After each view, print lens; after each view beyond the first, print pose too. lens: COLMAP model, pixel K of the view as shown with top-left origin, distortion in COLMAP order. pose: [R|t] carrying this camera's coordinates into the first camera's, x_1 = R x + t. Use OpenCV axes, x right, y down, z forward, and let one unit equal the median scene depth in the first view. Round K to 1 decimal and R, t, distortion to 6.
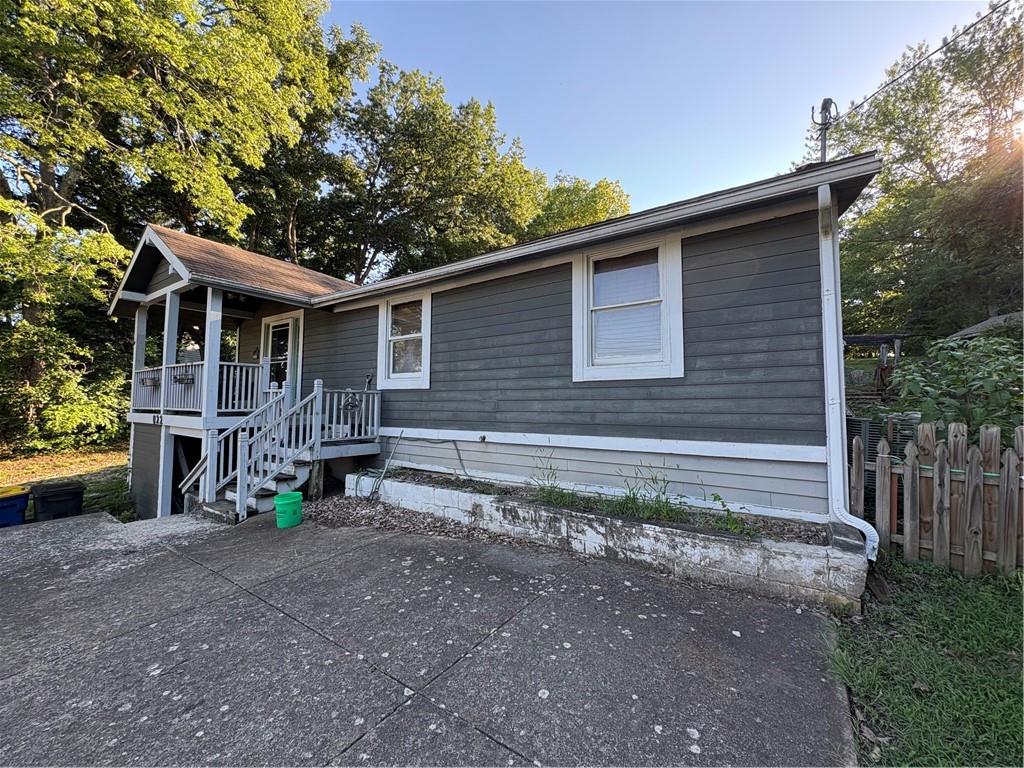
lens RADIAL K [[411.6, 0, 508.5], [0, 411.6, 380.9], [0, 0, 1]] dist [-0.001418, 0.001495]
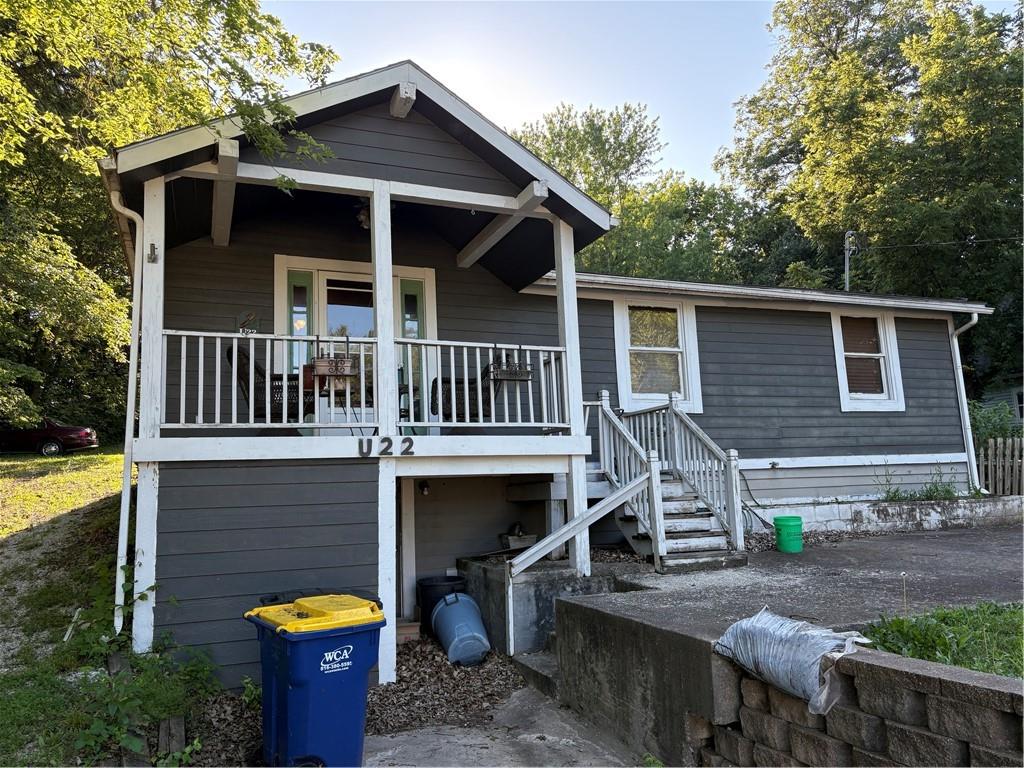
lens RADIAL K [[762.7, 0, 512.5], [0, 762.7, 386.3], [0, 0, 1]] dist [0.012024, 0.010226]
pose [[0.550759, 0.092363, 0.829538, -1.957880], [-0.007564, 0.994370, -0.105694, 0.150516], [-0.834630, 0.051937, 0.548357, 0.499590]]
